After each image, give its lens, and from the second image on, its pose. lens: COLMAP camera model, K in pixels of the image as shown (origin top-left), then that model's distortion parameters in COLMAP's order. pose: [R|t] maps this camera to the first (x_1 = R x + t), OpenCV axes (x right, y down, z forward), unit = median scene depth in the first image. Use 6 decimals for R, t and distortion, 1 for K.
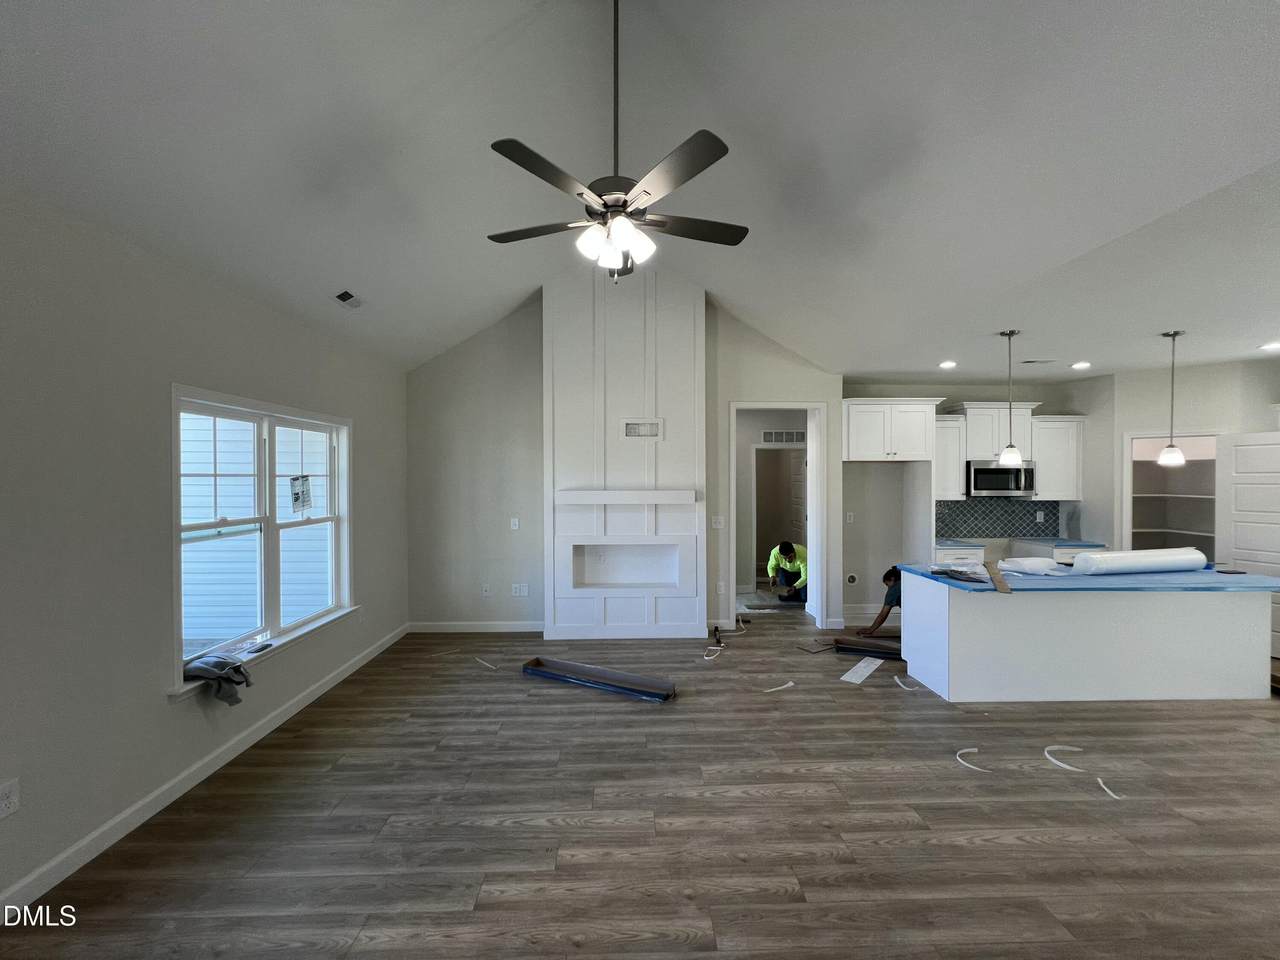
lens RADIAL K [[509.9, 0, 638.6], [0, 509.9, 482.3], [0, 0, 1]] dist [-0.000912, -0.000261]
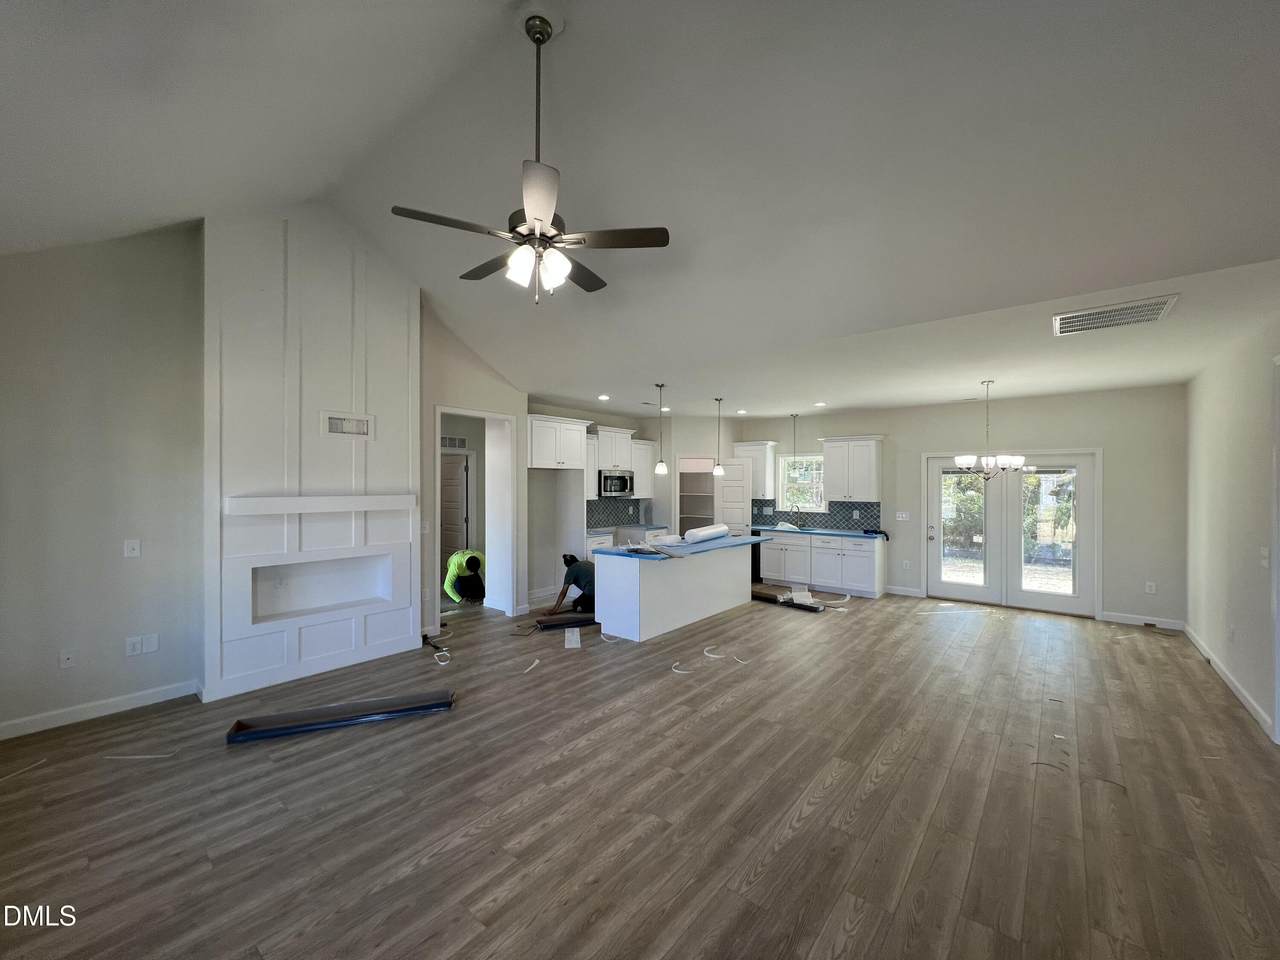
lens RADIAL K [[511.1, 0, 638.5], [0, 511.1, 482.1], [0, 0, 1]] dist [-0.001161, -0.000001]
pose [[0.658383, 0.004309, 0.752671, -0.465031], [0.002511, 0.999965, -0.007922, 0.000884], [-0.752679, 0.007106, 0.658349, 0.073672]]
